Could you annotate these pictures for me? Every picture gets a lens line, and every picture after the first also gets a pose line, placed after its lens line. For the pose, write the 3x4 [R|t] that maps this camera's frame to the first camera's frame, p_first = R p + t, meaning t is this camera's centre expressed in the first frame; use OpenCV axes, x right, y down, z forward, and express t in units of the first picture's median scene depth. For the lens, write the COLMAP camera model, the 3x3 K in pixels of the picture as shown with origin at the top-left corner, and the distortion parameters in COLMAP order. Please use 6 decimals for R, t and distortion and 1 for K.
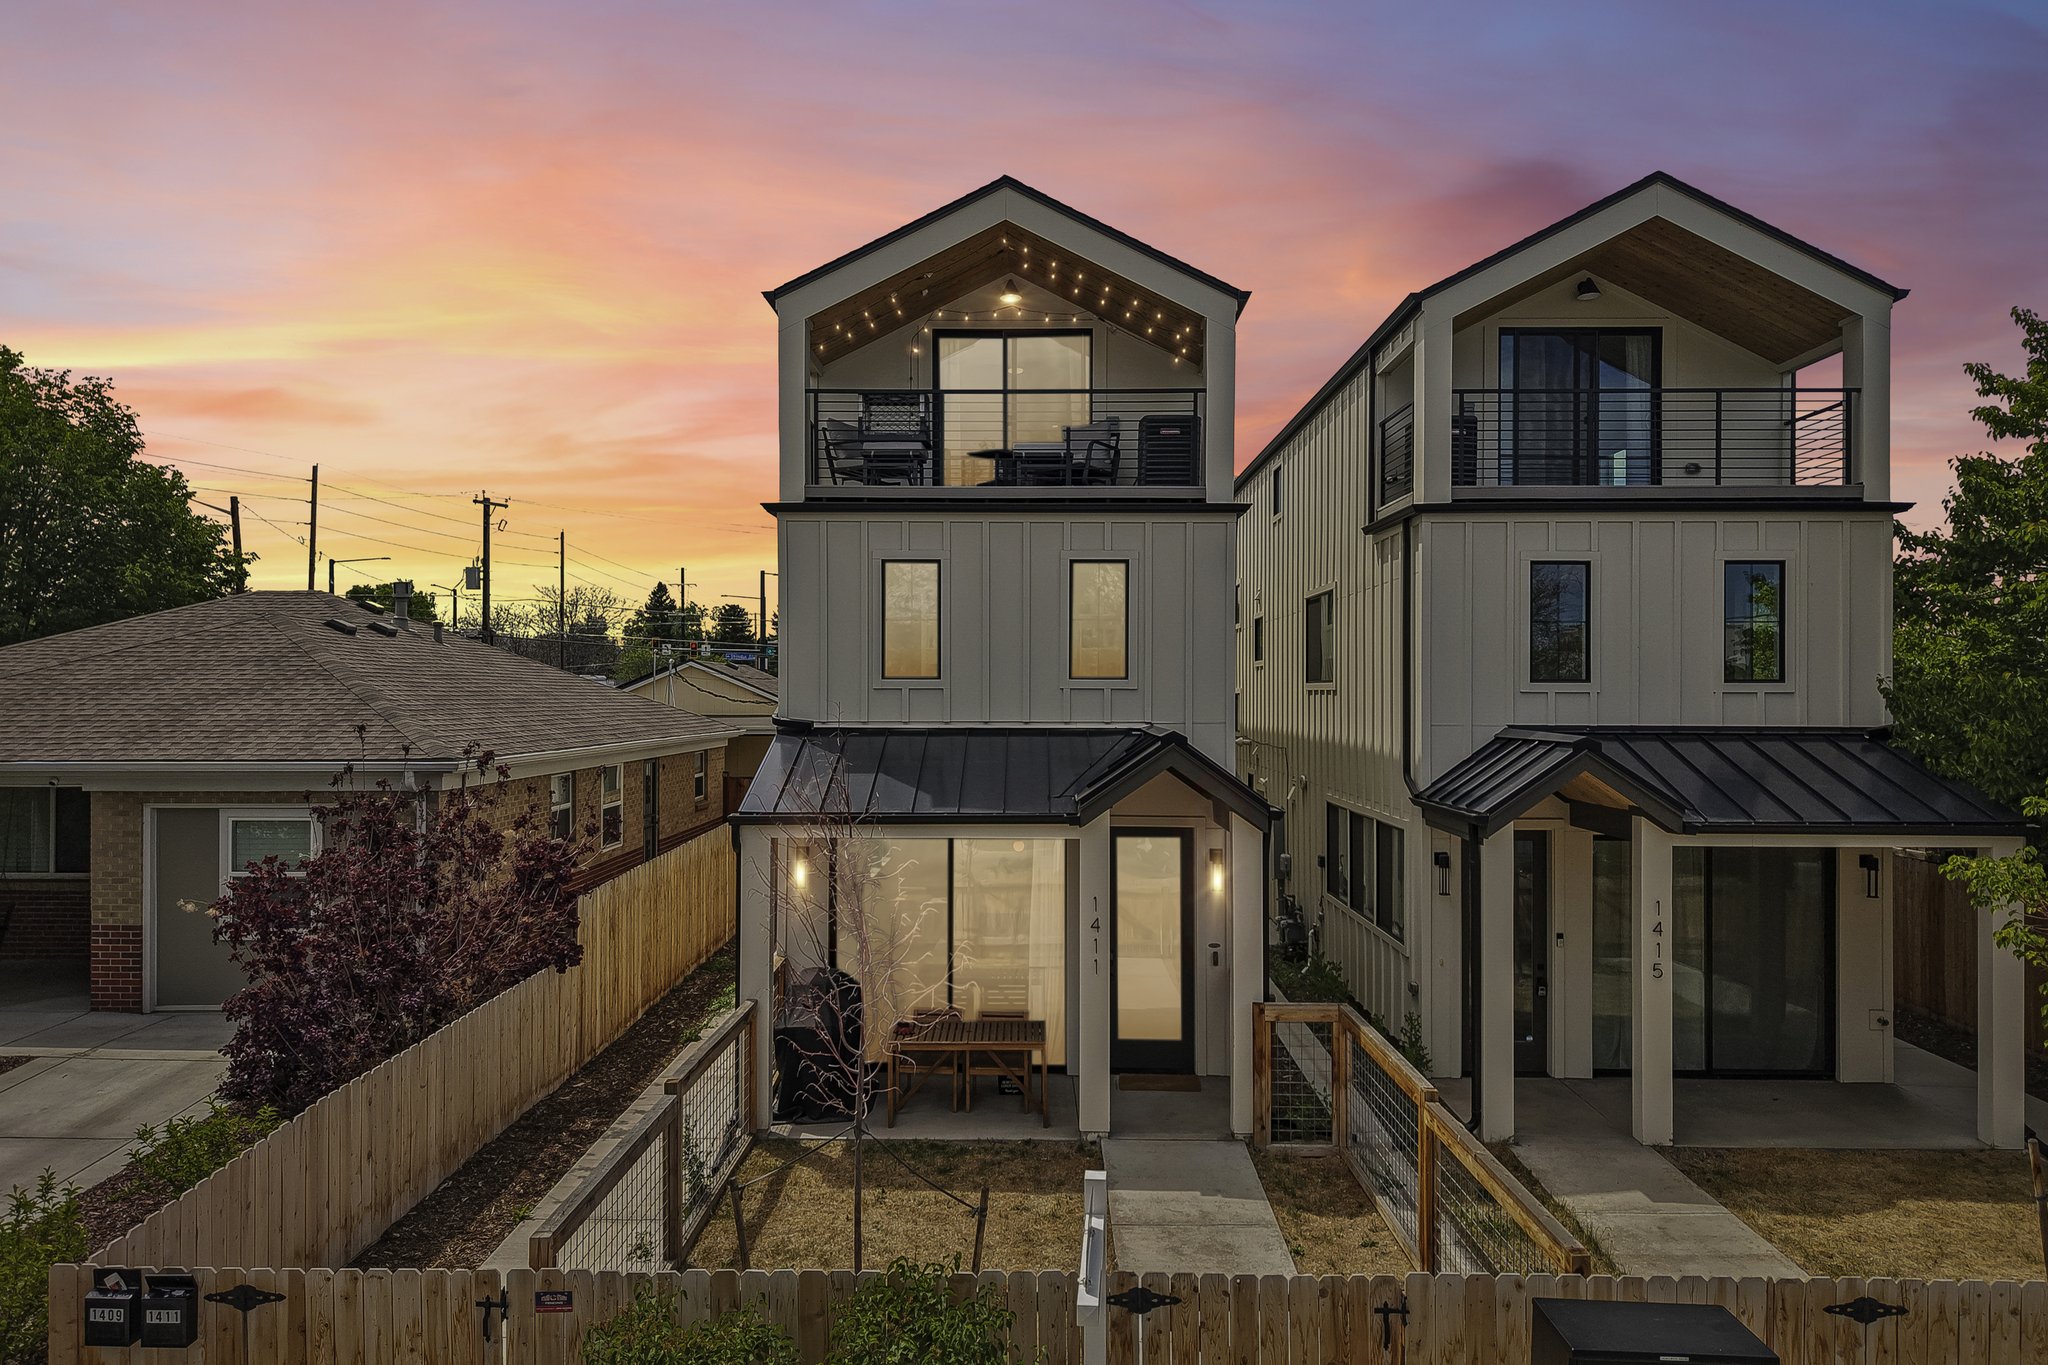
lens RADIAL K [[1392.0, 0, 1018.9], [0, 1392.0, 683.9], [0, 0, 1]] dist [0.028429, -0.023112]
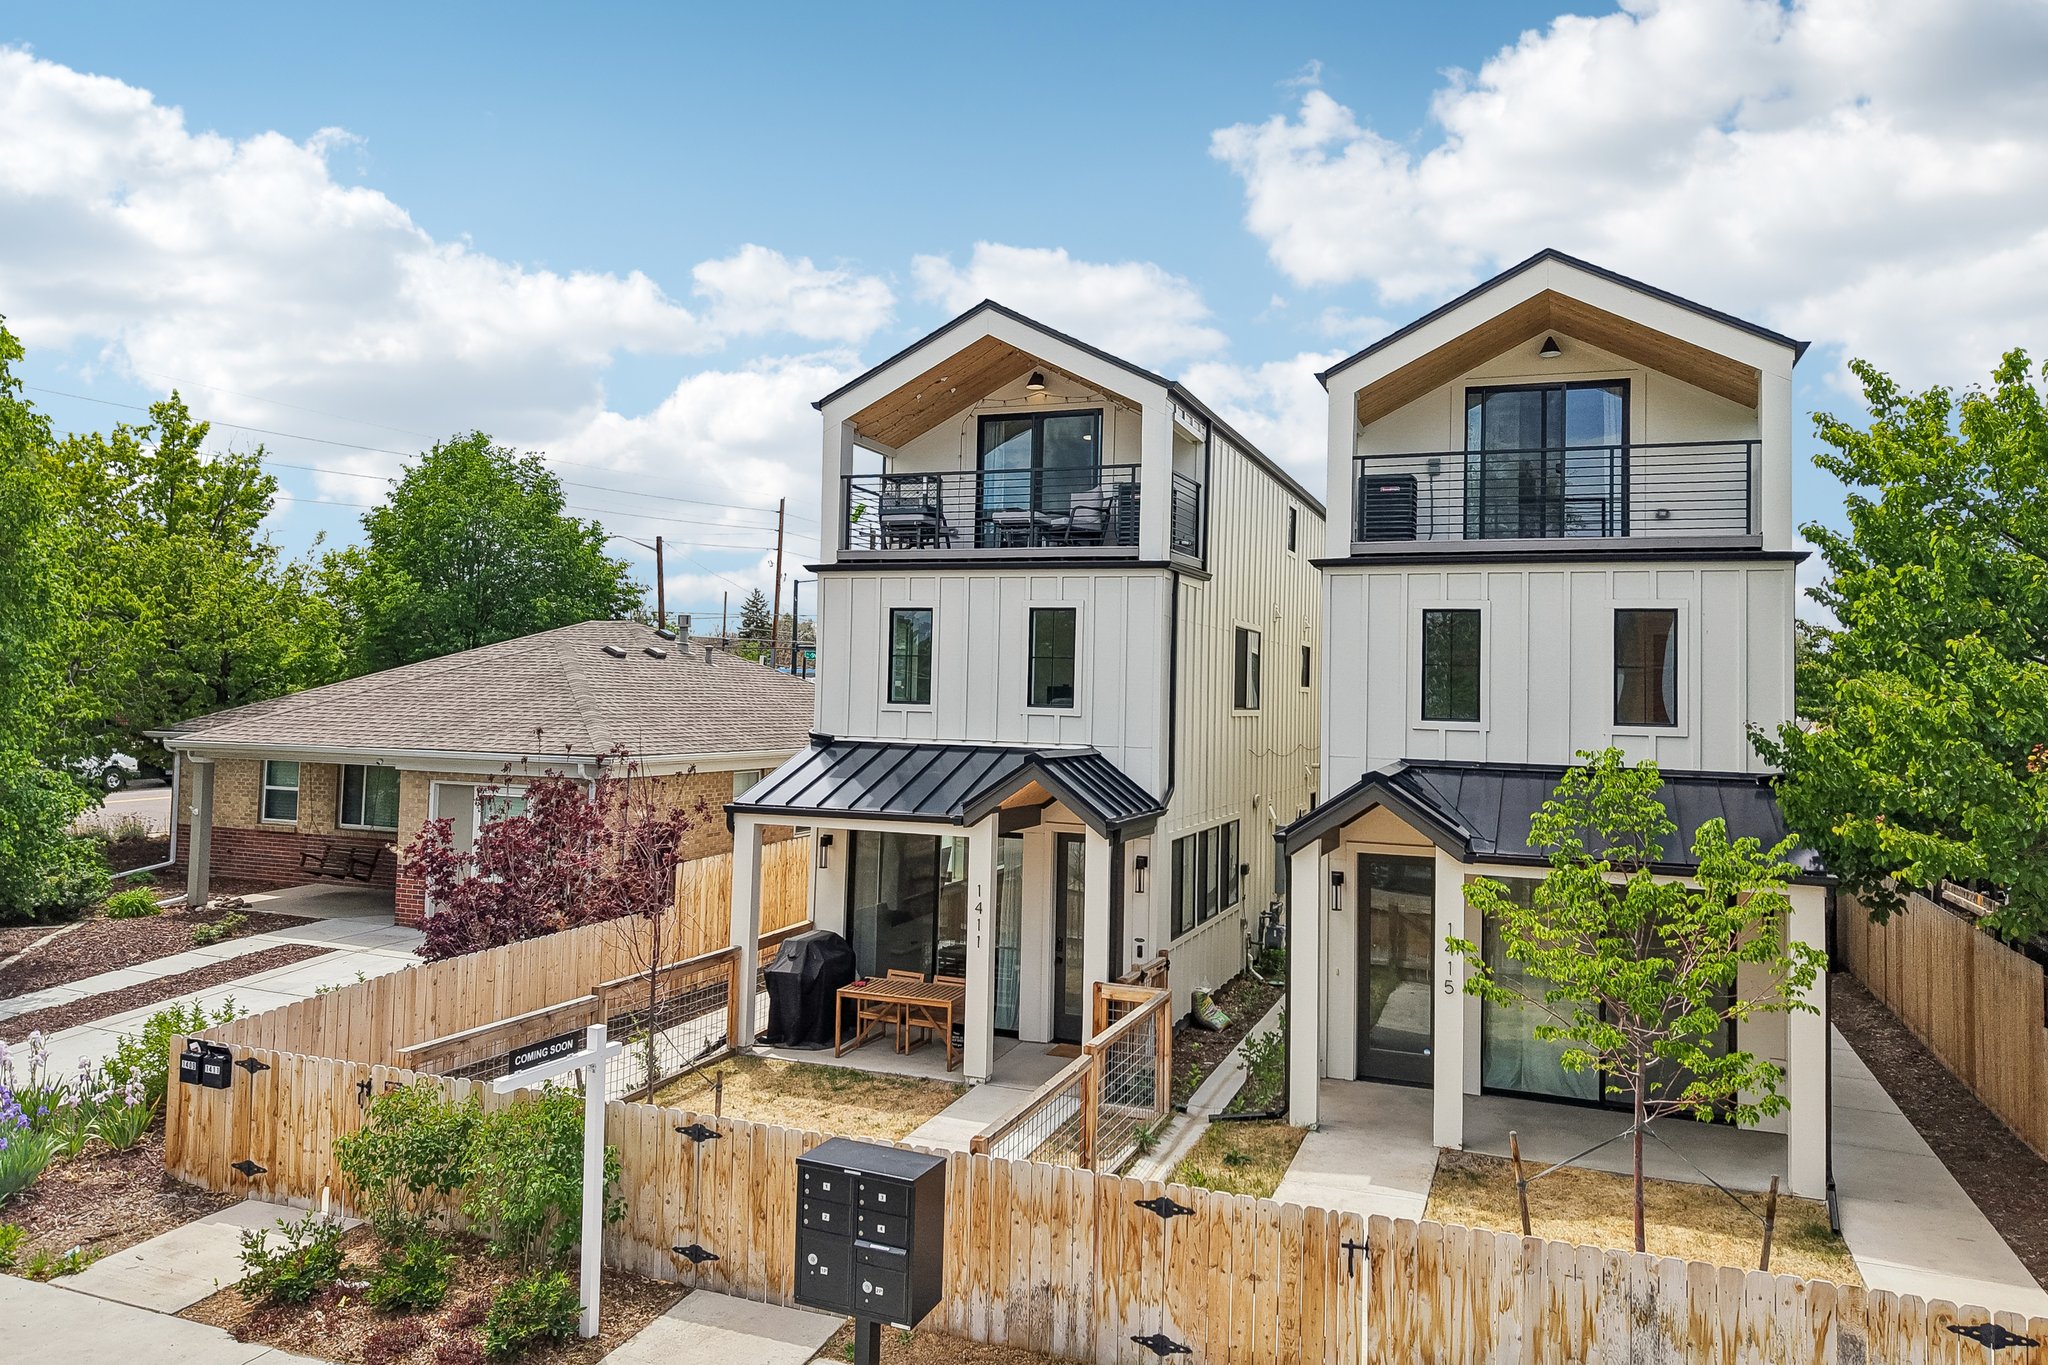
lens RADIAL K [[1392.0, 0, 976.7], [0, 1392.0, 620.4], [0, 0, 1]] dist [0.028429, -0.023112]
pose [[0.933068, -0.000795, -0.359698, 0.441446], [-0.020308, 0.998286, -0.054885, -0.011436], [0.359125, 0.058516, 0.931453, -0.148180]]
